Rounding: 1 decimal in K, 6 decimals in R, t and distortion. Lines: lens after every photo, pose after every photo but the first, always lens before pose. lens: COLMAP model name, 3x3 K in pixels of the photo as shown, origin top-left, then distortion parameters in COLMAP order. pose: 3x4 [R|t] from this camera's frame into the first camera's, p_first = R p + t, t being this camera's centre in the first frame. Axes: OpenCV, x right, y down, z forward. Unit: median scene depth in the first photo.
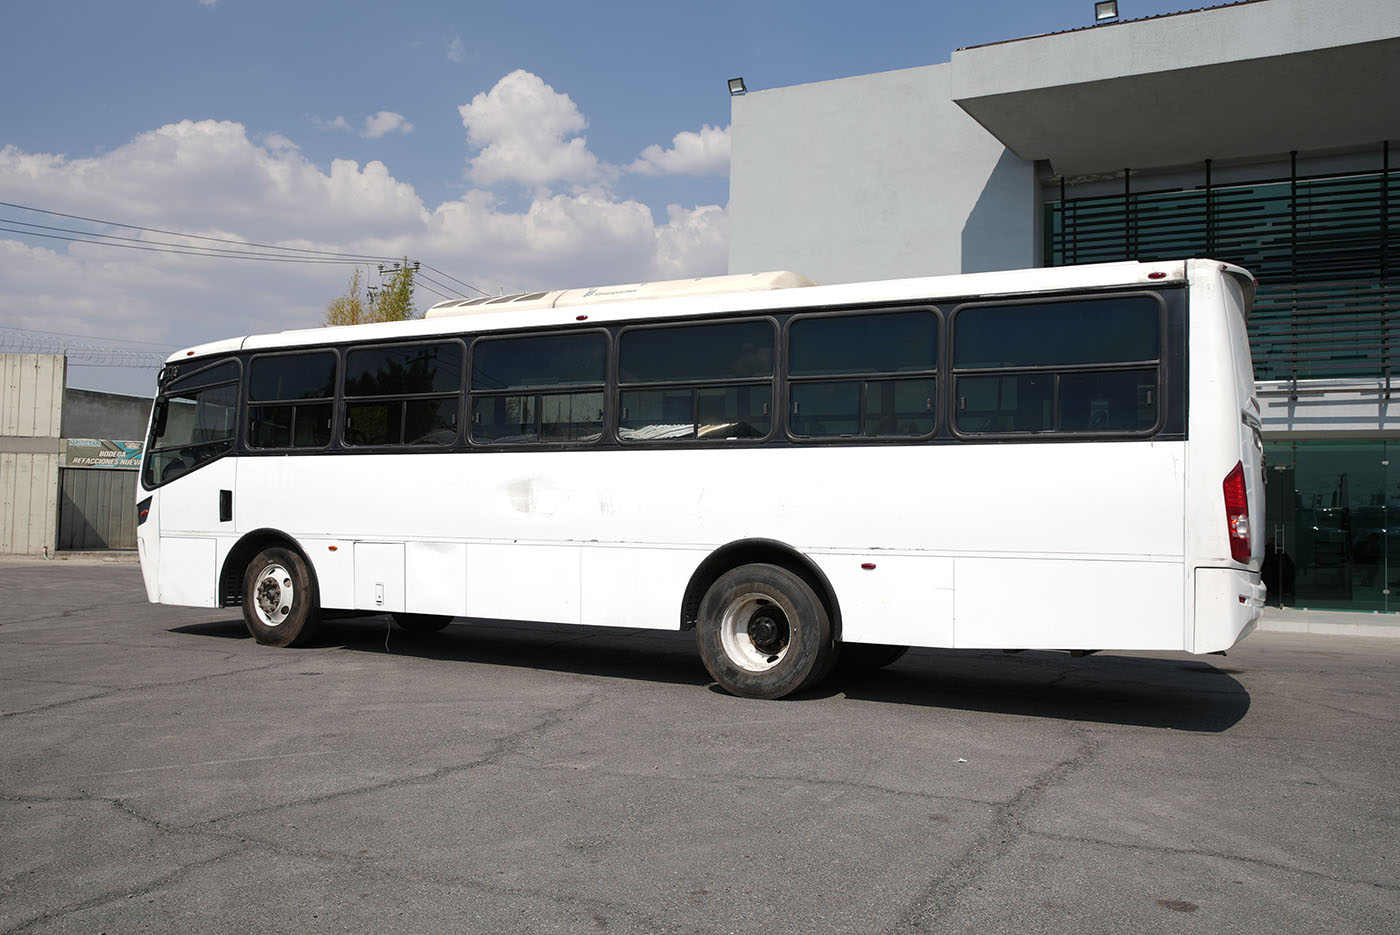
lens RADIAL K [[1203.1, 0, 710.8], [0, 1203.1, 471.6], [0, 0, 1]] dist [-0.022376, 0.016150]
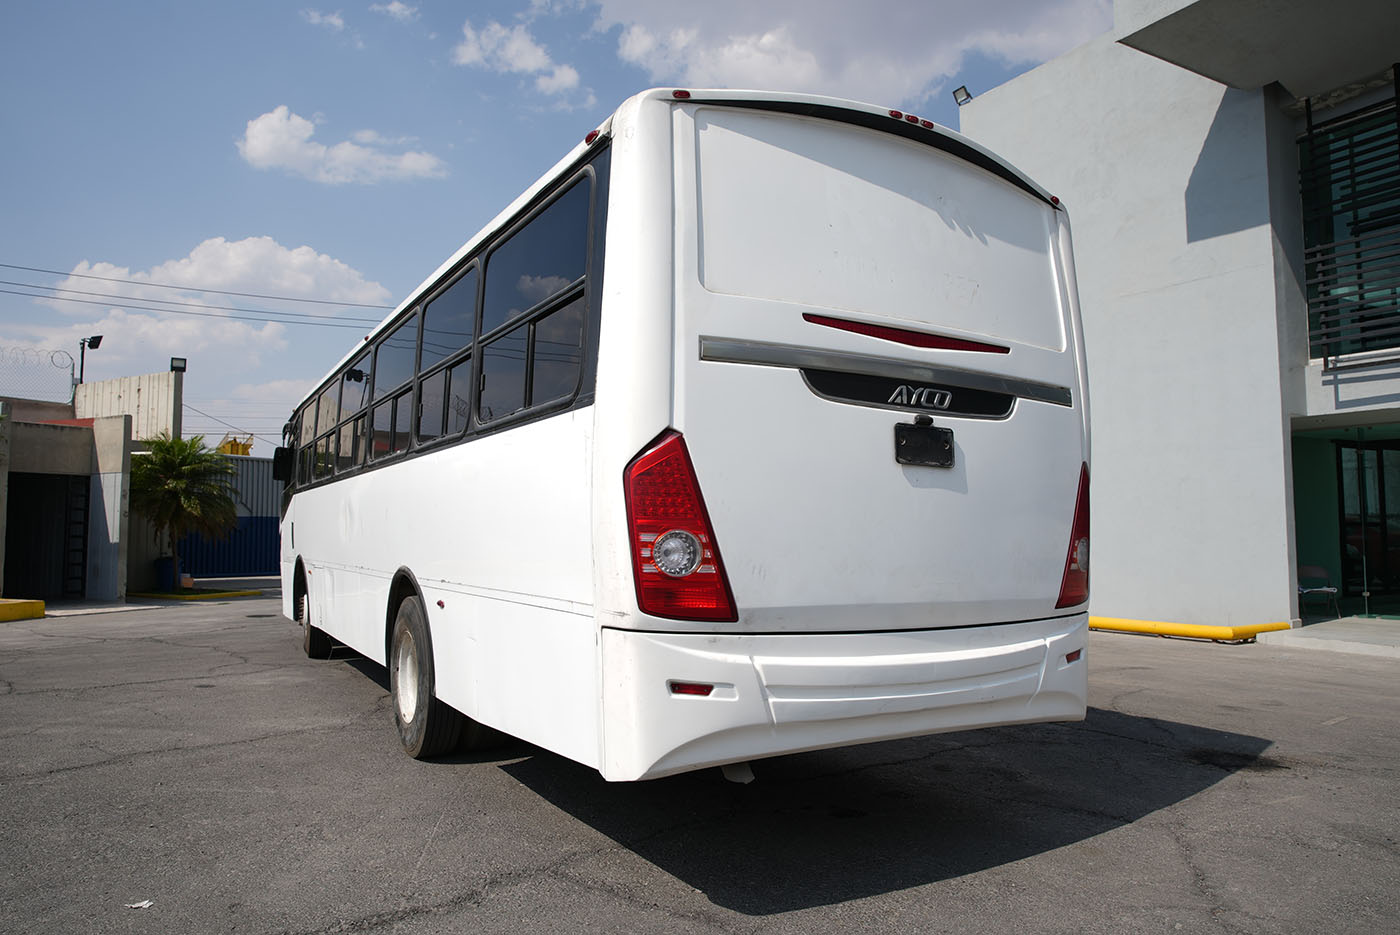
lens RADIAL K [[964.6, 0, 702.0], [0, 964.6, 465.5], [0, 0, 1]] dist [-0.092807, 0.046194]
pose [[0.832593, -0.056497, -0.550996, 0.492718], [0.038232, 0.998274, -0.044589, 0.018573], [0.552564, 0.016059, 0.833316, 0.457817]]
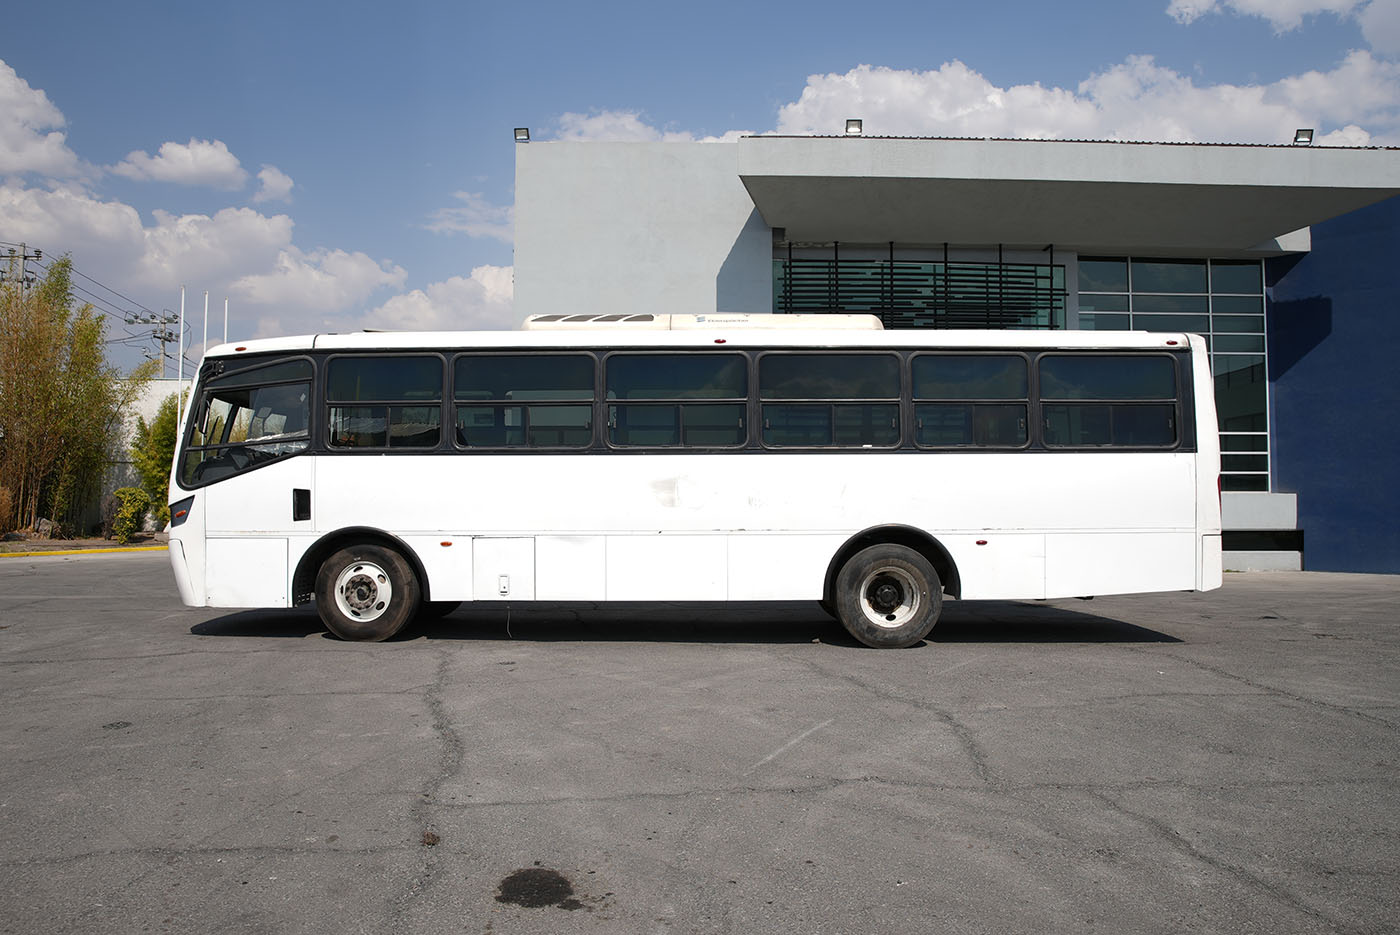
lens RADIAL K [[997.6, 0, 696.1], [0, 997.6, 466.4], [0, 0, 1]] dist [-0.054321, 0.020580]
pose [[0.886073, -0.000755, 0.463544, -0.530349], [-0.002778, 0.999972, 0.006938, -0.010778], [-0.463537, -0.007435, 0.886047, 0.129347]]
